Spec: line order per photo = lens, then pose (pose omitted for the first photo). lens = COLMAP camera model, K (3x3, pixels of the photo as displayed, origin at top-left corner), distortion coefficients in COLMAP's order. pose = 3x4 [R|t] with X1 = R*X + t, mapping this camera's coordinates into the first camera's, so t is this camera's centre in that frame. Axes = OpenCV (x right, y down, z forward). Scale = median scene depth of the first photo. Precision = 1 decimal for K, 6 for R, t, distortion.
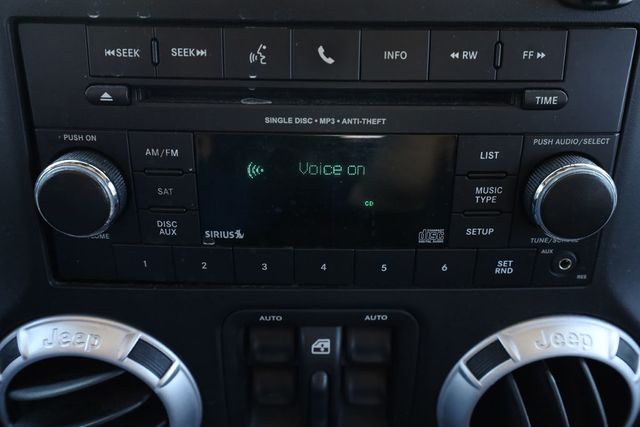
lens RADIAL K [[619.0, 0, 320.0], [0, 619.0, 213.5], [0, 0, 1]] dist [-0.011251, -0.017494]
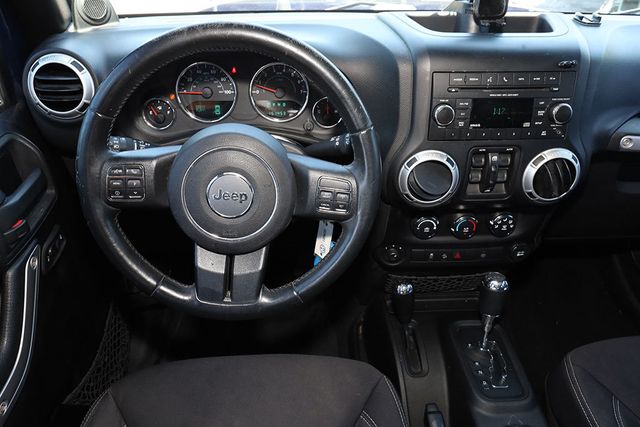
lens RADIAL K [[508.7, 0, 320.0], [0, 508.7, 213.5], [0, 0, 1]] dist [0.000488, -0.003148]
pose [[0.997975, -0.031350, 0.055347, -1.318976], [0.031968, 0.999436, -0.010315, 0.587351], [-0.054992, 0.012063, 0.998414, -2.140712]]
